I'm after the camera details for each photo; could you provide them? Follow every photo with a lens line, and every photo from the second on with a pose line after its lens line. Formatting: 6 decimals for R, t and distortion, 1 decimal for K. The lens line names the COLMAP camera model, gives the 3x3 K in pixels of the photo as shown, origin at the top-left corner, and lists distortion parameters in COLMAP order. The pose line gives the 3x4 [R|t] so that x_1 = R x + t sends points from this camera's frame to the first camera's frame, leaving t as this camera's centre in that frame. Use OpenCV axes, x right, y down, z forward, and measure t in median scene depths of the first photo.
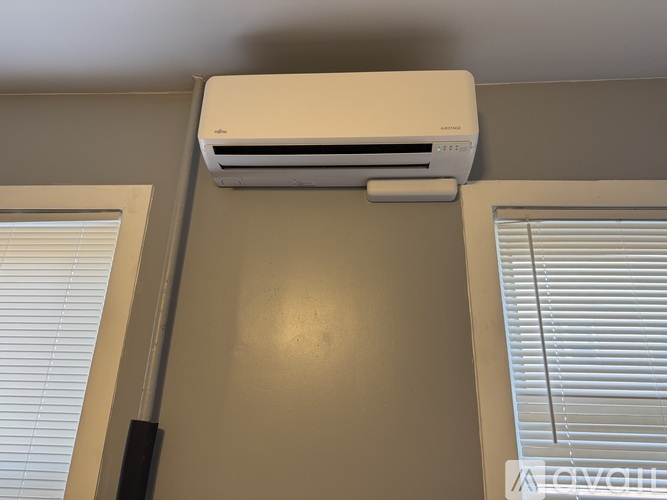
lens RADIAL K [[464.2, 0, 333.5], [0, 464.2, 250.0], [0, 0, 1]] dist [0.042161, 0.000041]
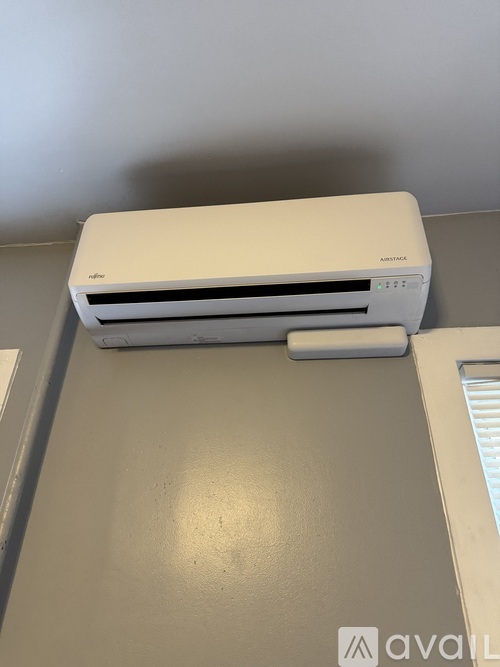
lens RADIAL K [[464.2, 0, 250.0], [0, 464.2, 333.5], [0, 0, 1]] dist [0.042161, 0.000041]
pose [[0.998889, -0.033316, -0.033332, 0.035858], [0.026630, 0.982560, -0.184031, -0.008248], [0.038882, 0.182938, 0.982355, 0.244824]]
